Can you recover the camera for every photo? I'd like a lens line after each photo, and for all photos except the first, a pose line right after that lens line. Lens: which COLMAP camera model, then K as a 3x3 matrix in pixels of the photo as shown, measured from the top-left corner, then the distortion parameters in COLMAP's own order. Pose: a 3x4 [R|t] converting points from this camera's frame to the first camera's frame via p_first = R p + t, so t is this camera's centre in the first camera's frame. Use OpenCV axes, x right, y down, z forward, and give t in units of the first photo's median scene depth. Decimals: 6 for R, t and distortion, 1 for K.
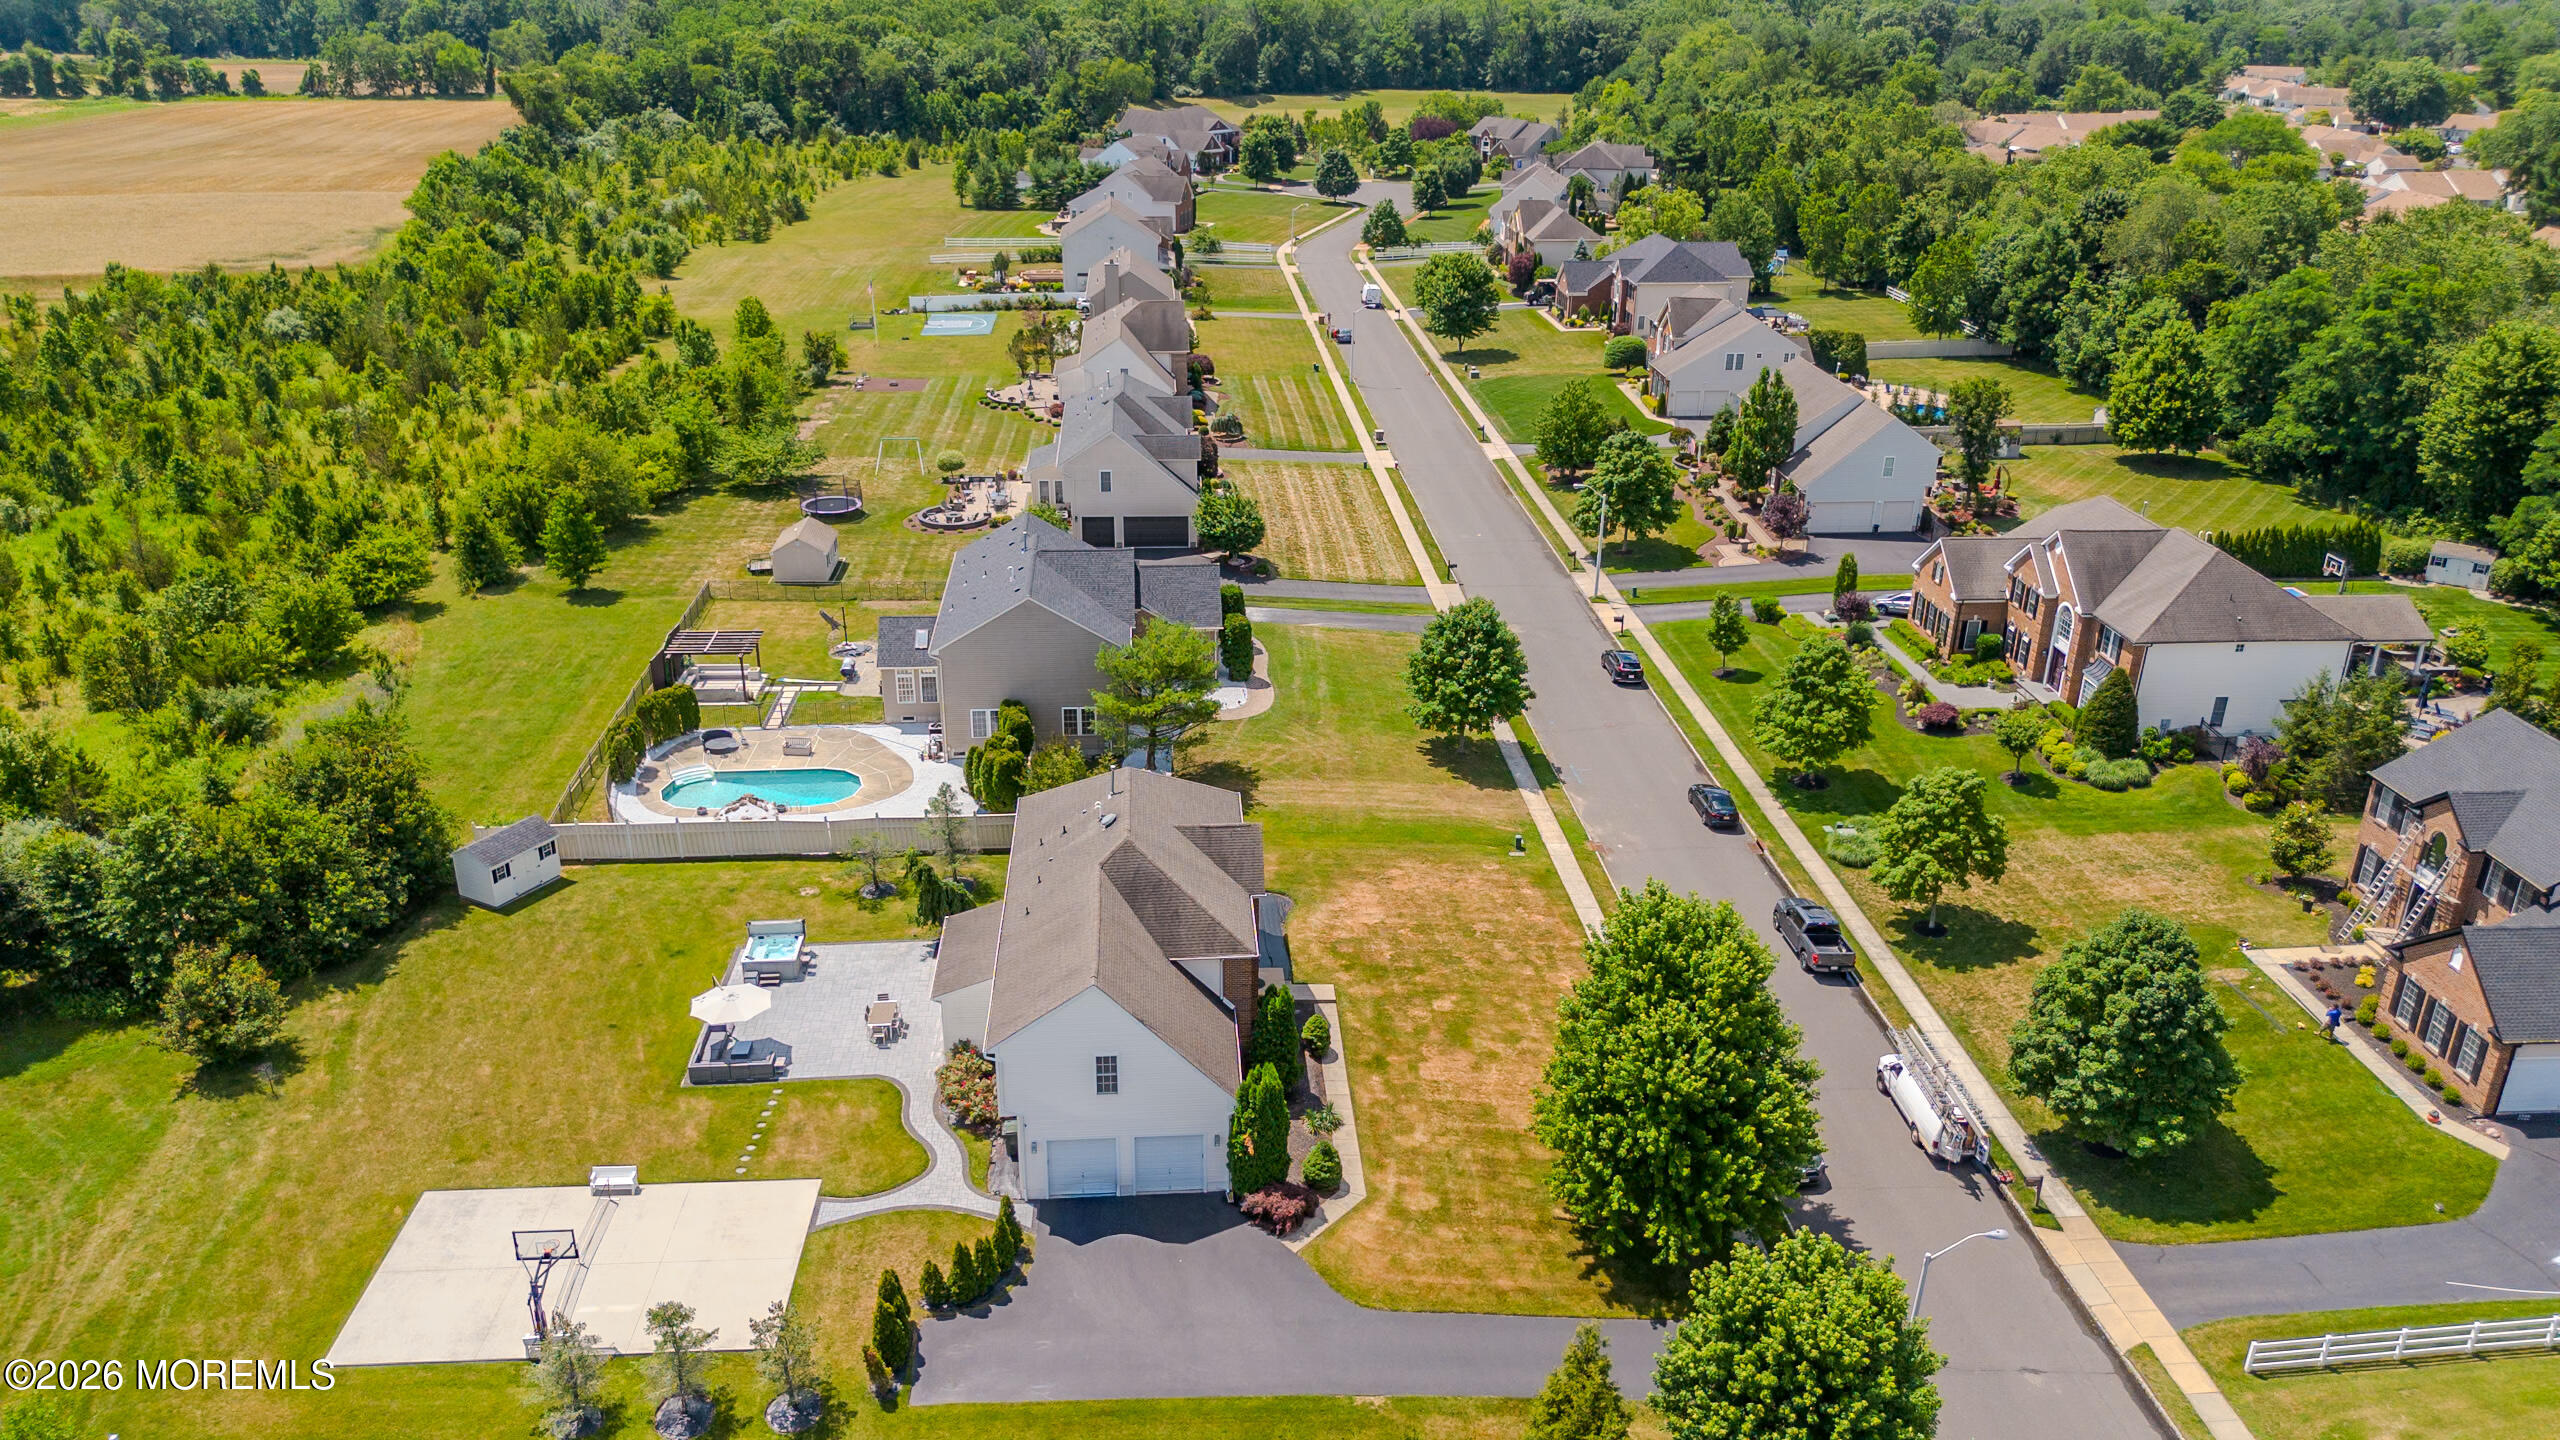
lens RADIAL K [[1831.0, 0, 1275.6], [0, 1831.0, 710.7], [0, 0, 1]] dist [0.061981, -0.058167]
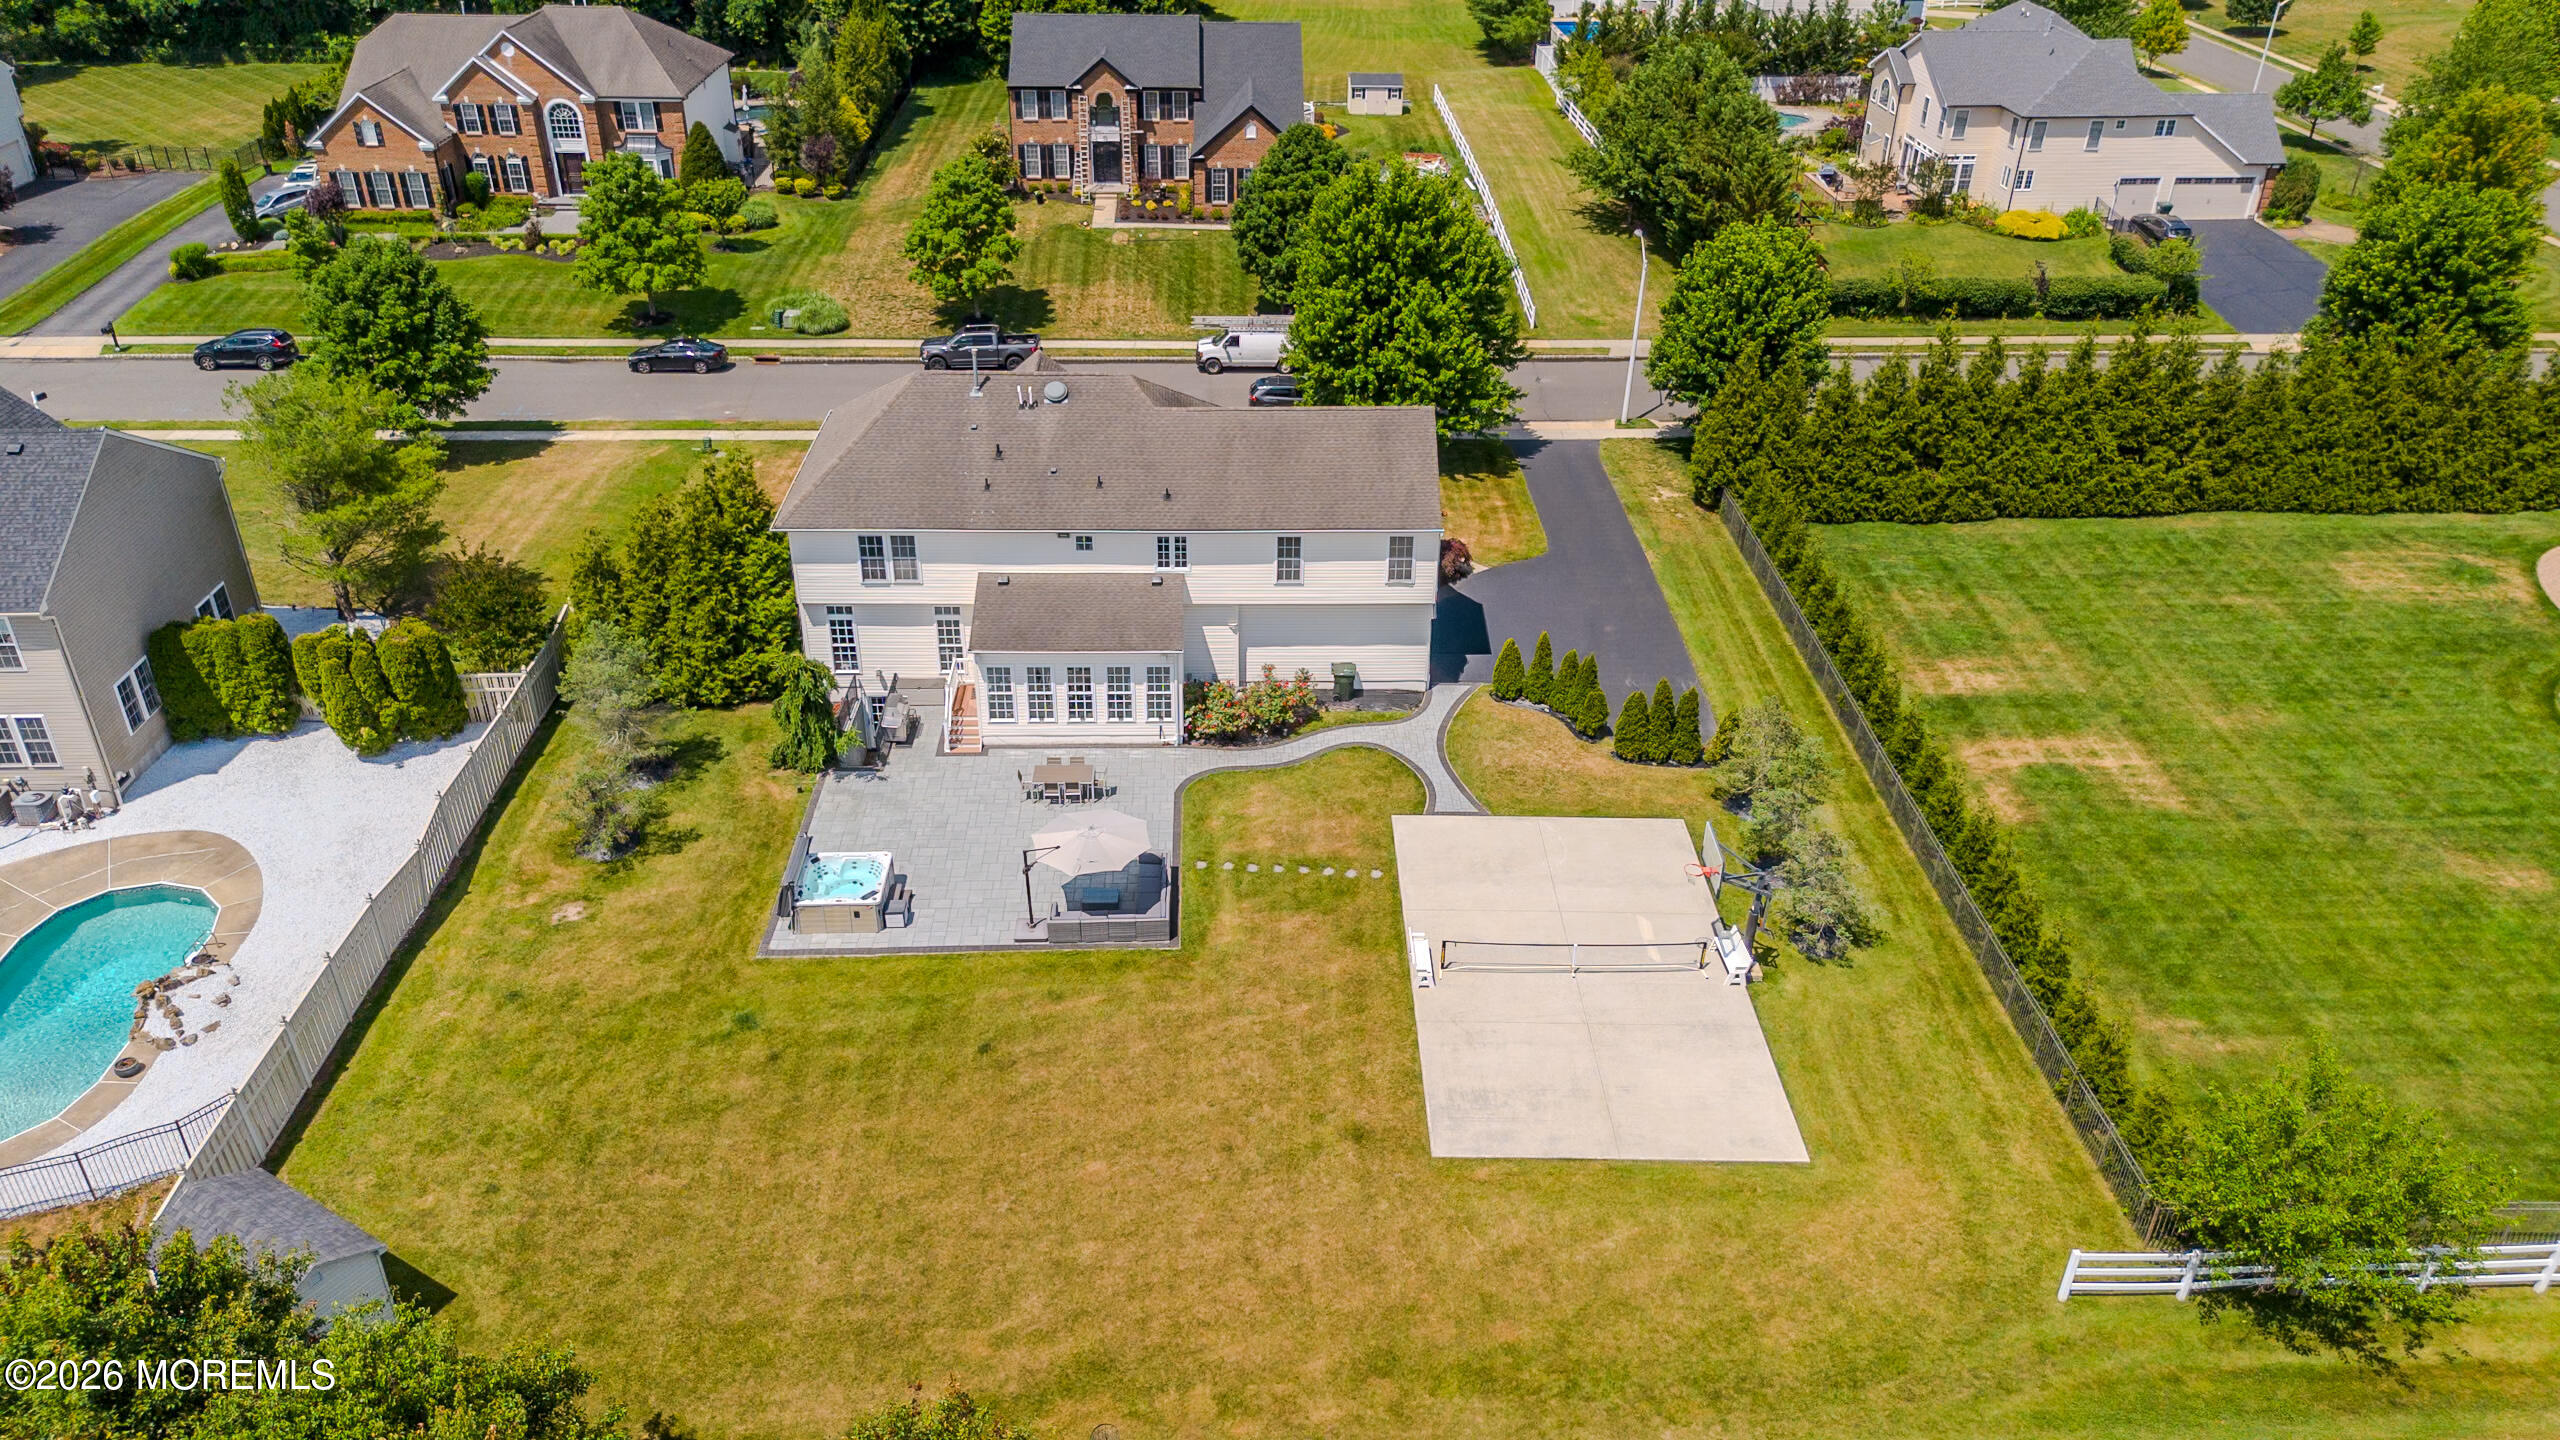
lens RADIAL K [[1835.5, 0, 1285.8], [0, 1835.5, 711.7], [0, 0, 1]] dist [0.067116, -0.066814]
pose [[0.039728, -0.507973, 0.860457, -0.606184], [0.377171, 0.805055, 0.457852, -0.110163], [-0.925291, 0.306350, 0.223576, 0.563822]]
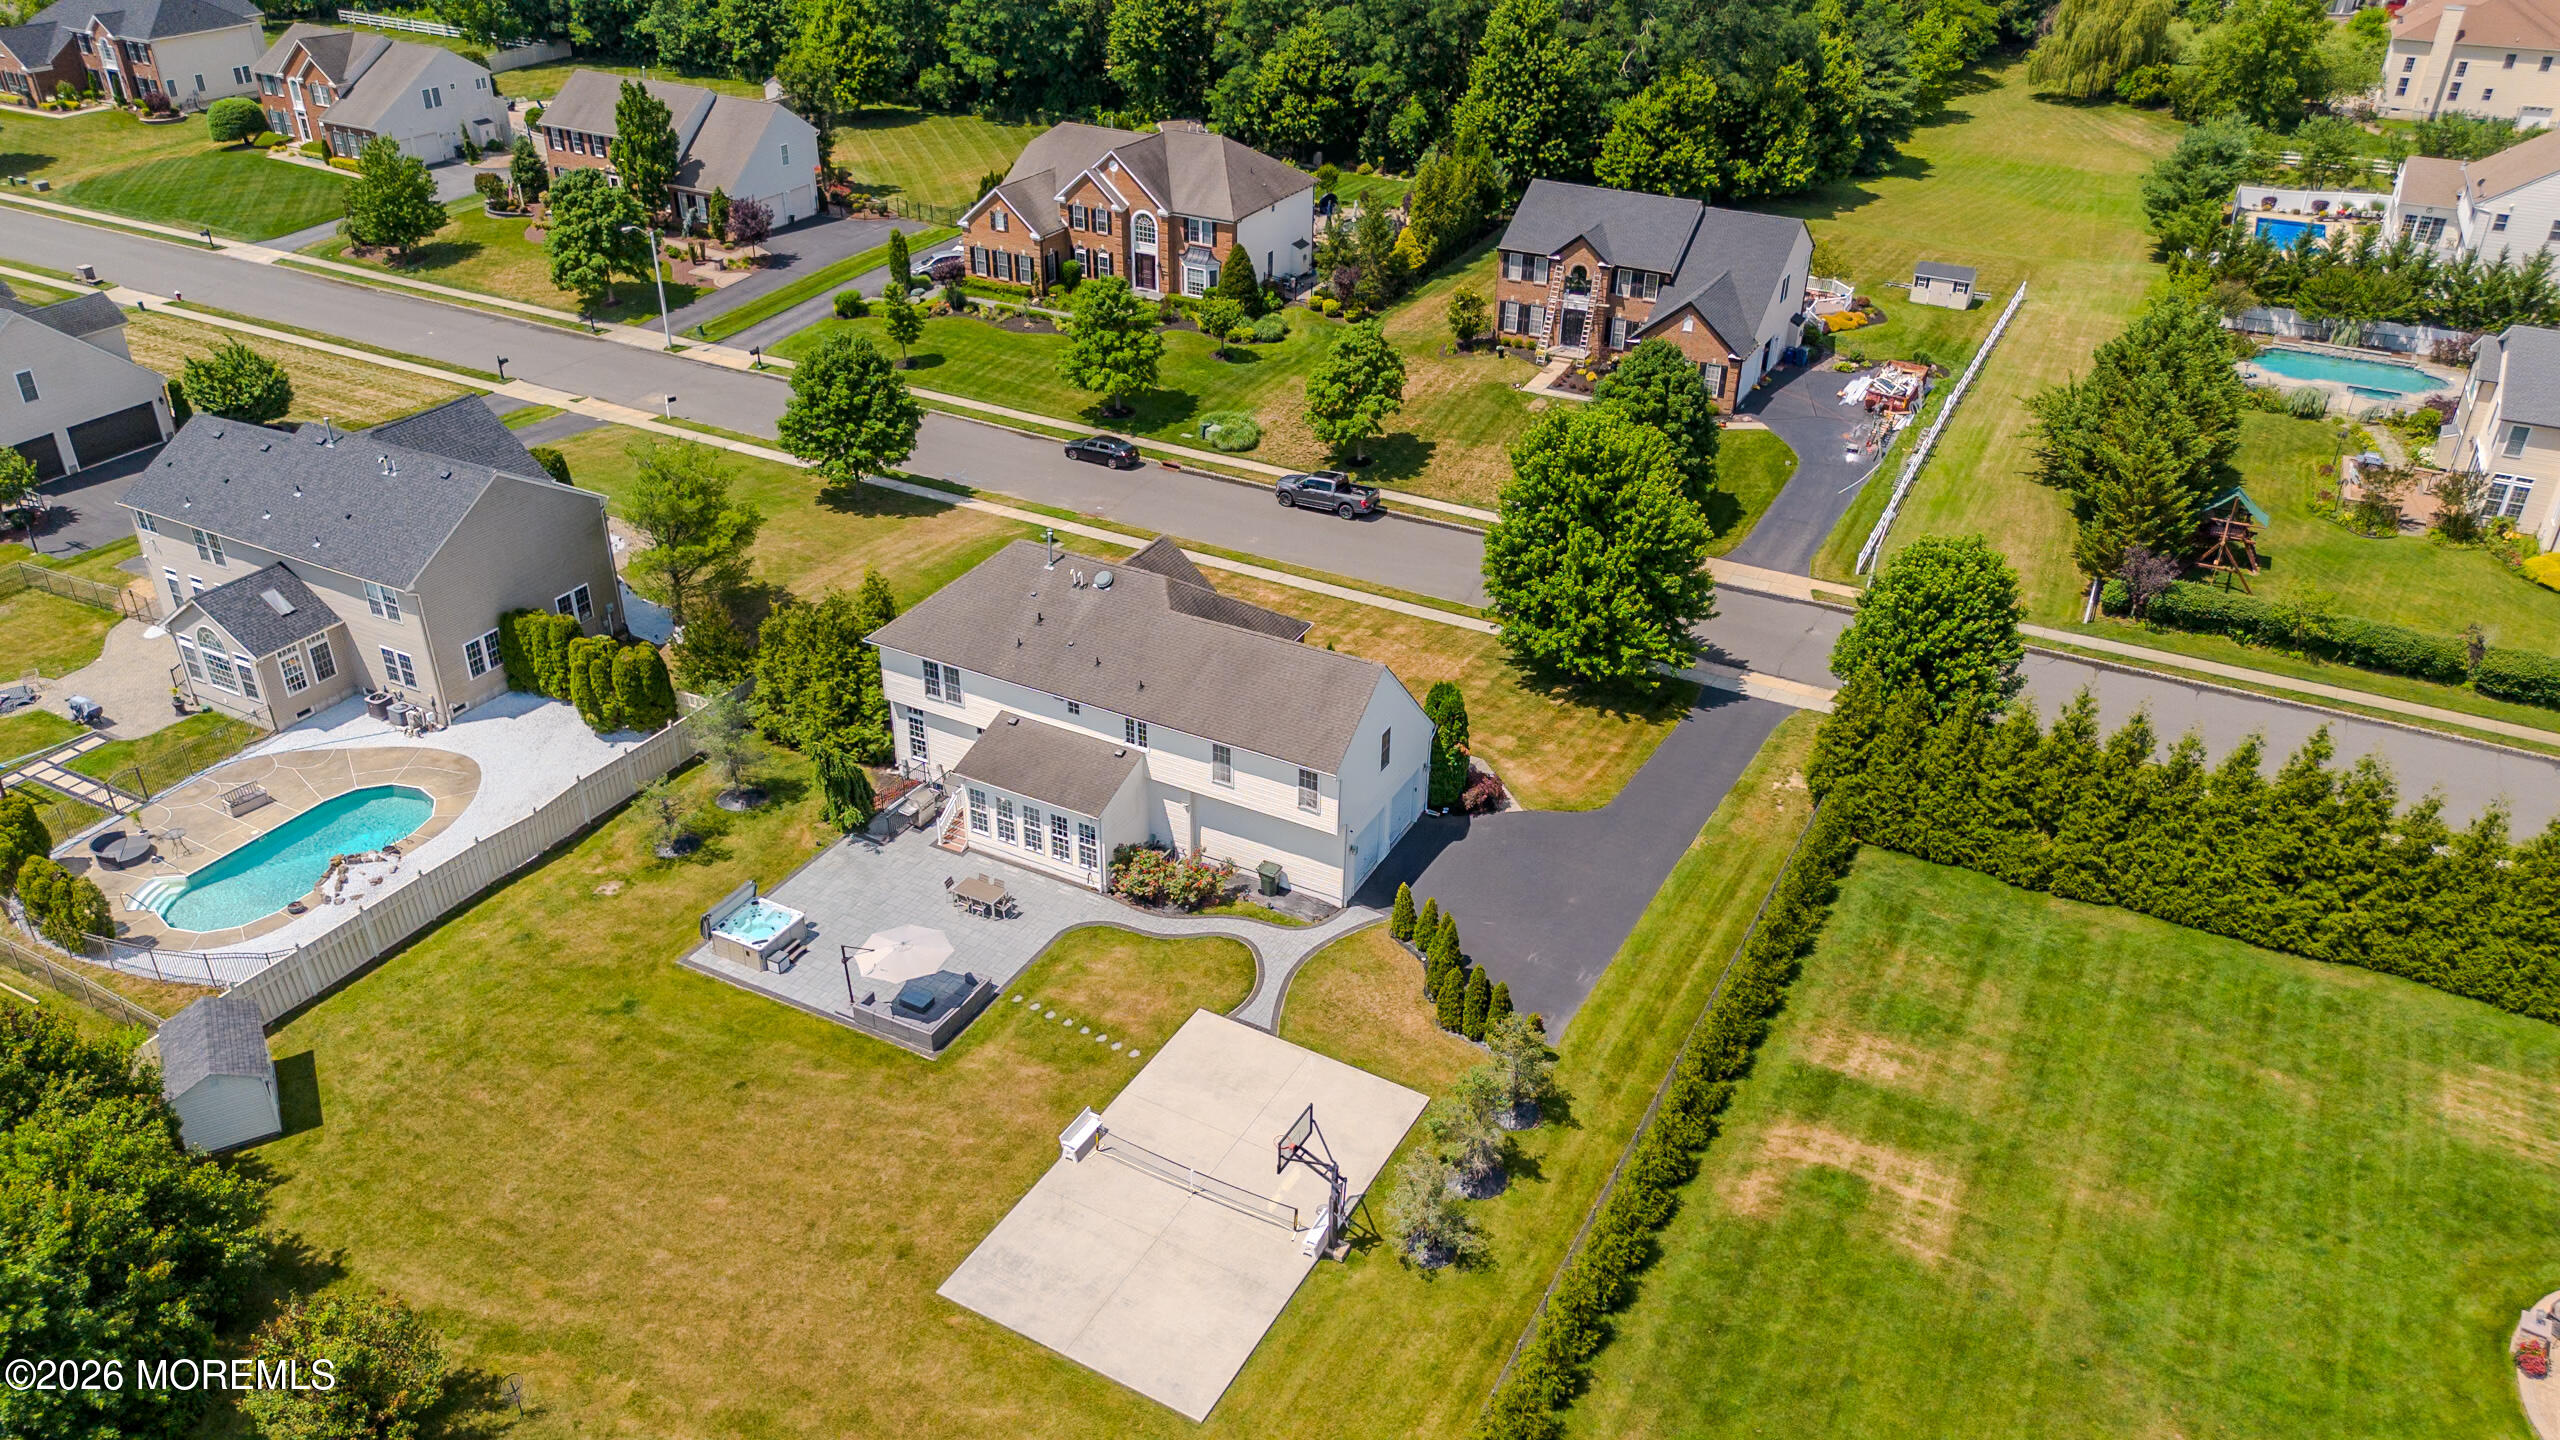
lens RADIAL K [[1824.2, 0, 1280.0], [0, 1824.2, 720.0], [0, 0, 1]] dist [0.082625, -0.088759]
pose [[0.529741, -0.426657, 0.733034, -0.552364], [0.320451, 0.900886, 0.292773, -0.086177], [-0.785293, 0.079808, 0.613959, 0.263127]]
